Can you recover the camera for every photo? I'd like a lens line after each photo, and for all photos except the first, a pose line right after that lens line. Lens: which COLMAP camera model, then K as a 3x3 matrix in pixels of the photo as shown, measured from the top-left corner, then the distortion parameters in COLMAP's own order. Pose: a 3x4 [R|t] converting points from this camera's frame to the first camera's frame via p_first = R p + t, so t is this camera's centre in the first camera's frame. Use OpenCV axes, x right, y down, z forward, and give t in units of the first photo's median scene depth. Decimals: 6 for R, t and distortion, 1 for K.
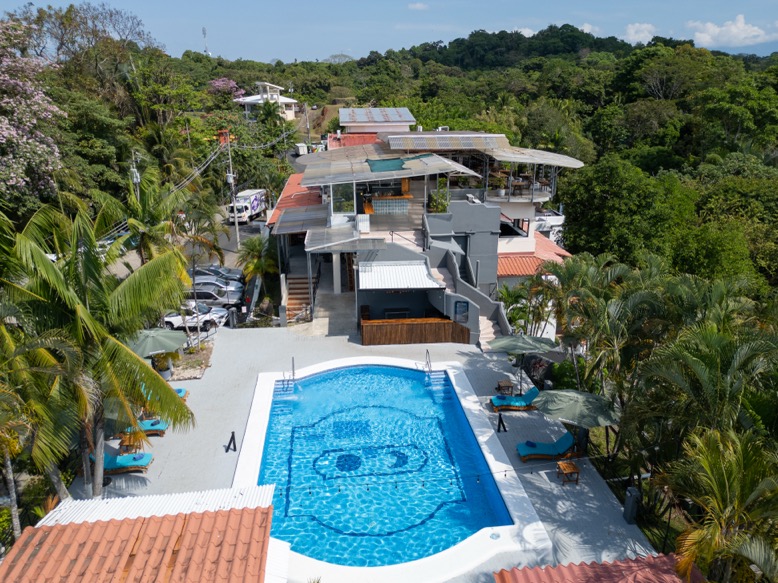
lens RADIAL K [[567.1, 0, 389.0], [0, 567.1, 291.5], [0, 0, 1]] dist [0.081738, -0.053863]
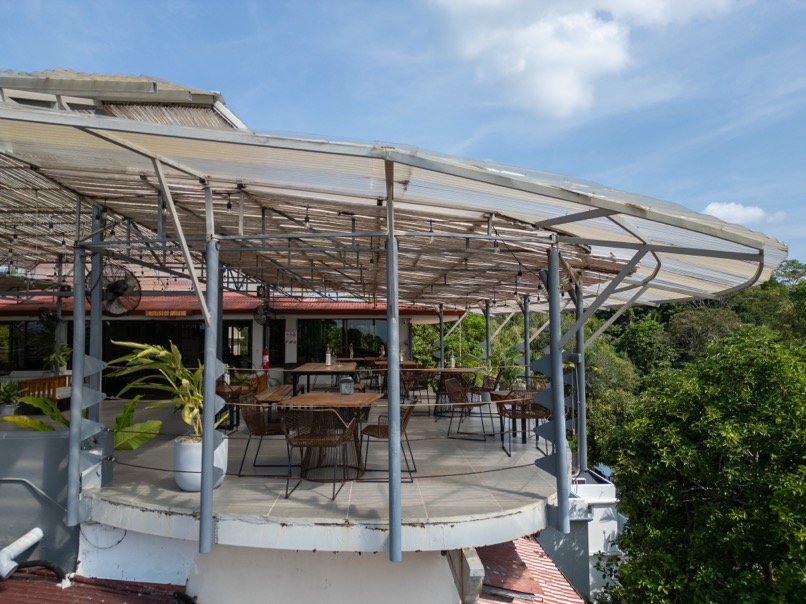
lens RADIAL K [[560.3, 0, 399.9], [0, 560.3, 302.4], [0, 0, 1]] dist [0.056294, -0.050679]
pose [[0.999366, -0.005341, -0.035189, 0.141626], [-0.008556, 0.923638, -0.383172, -0.088427], [0.034548, 0.383230, 0.923007, 0.485847]]
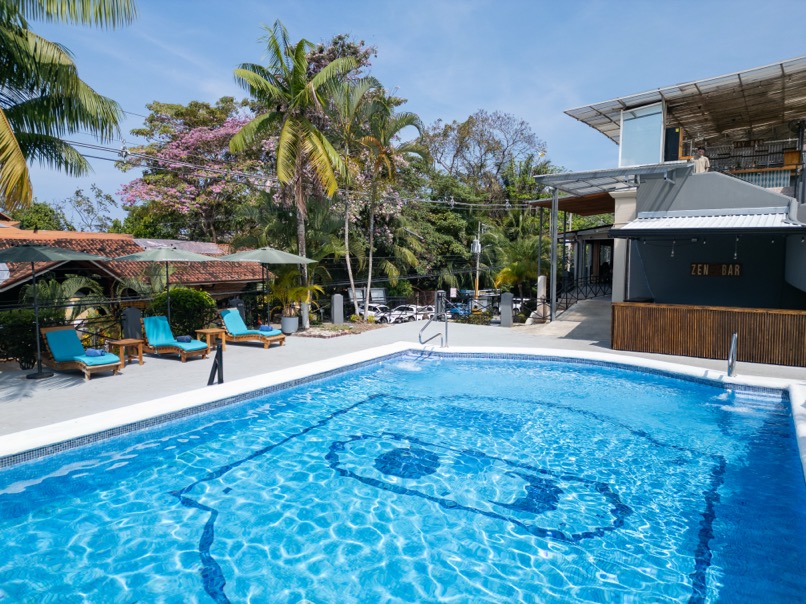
lens RADIAL K [[560.3, 0, 399.9], [0, 560.3, 302.4], [0, 0, 1]] dist [0.056294, -0.050679]
pose [[0.775531, 0.053791, -0.629014, 0.048437], [-0.215596, 0.959028, -0.183802, 0.077175], [0.593355, 0.278157, 0.755353, 0.202210]]
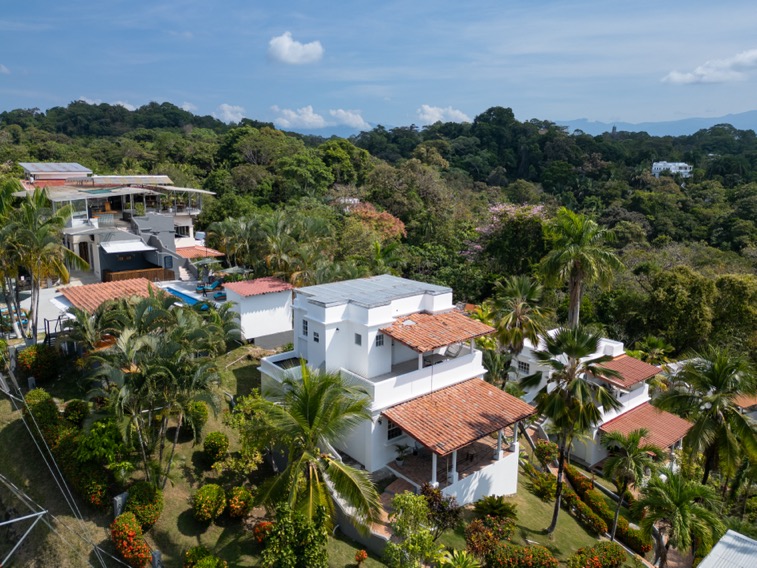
lens RADIAL K [[581.9, 0, 378.5], [0, 581.9, 284.0], [0, 0, 1]] dist [0.004340, 0.001022]
pose [[0.815432, -0.109341, 0.568433, -0.161385], [0.181362, 0.980813, -0.071505, 0.147250], [-0.549708, 0.161400, 0.819616, -0.371303]]
